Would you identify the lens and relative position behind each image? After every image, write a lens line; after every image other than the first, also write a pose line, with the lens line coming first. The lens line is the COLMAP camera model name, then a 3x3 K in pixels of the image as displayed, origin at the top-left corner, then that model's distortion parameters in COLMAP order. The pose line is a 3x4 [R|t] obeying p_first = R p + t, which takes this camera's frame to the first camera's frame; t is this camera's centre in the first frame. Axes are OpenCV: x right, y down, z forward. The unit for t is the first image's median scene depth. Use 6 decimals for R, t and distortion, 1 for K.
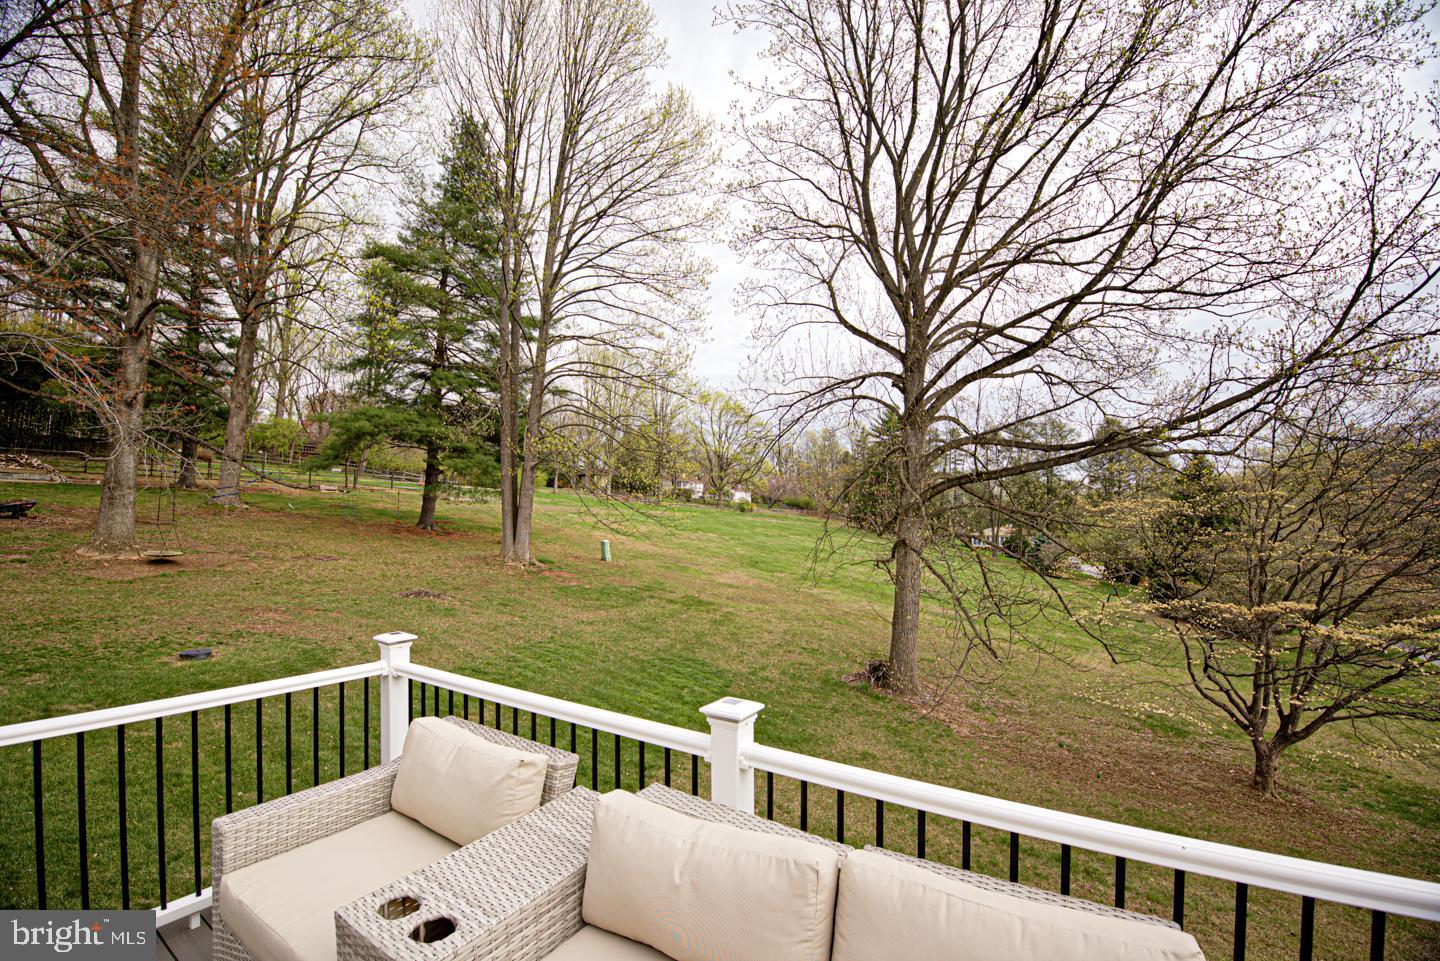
lens RADIAL K [[605.3, 0, 720.0], [0, 605.3, 480.5], [0, 0, 1]] dist [-0.047216, 0.000175]
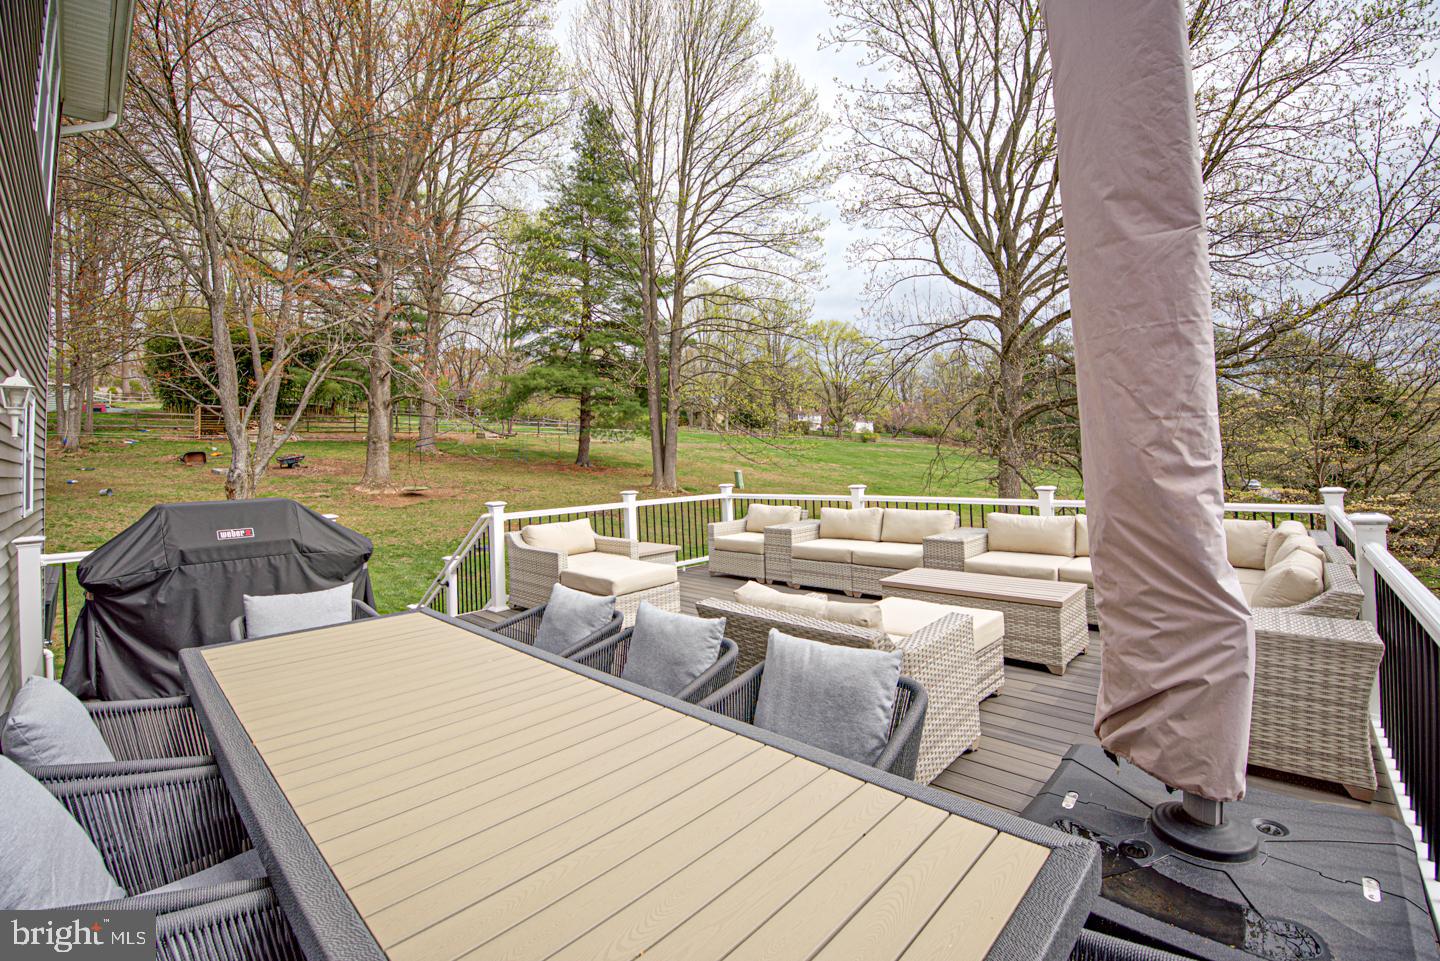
lens RADIAL K [[596.3, 0, 665.0], [0, 596.3, 433.6], [0, 0, 1]] dist [-0.037932, 0.000050]
pose [[0.958549, -0.040315, -0.282061, -0.002659], [0.048817, 0.998539, 0.023177, -0.004502], [0.280714, -0.035986, 0.959117, -0.128511]]
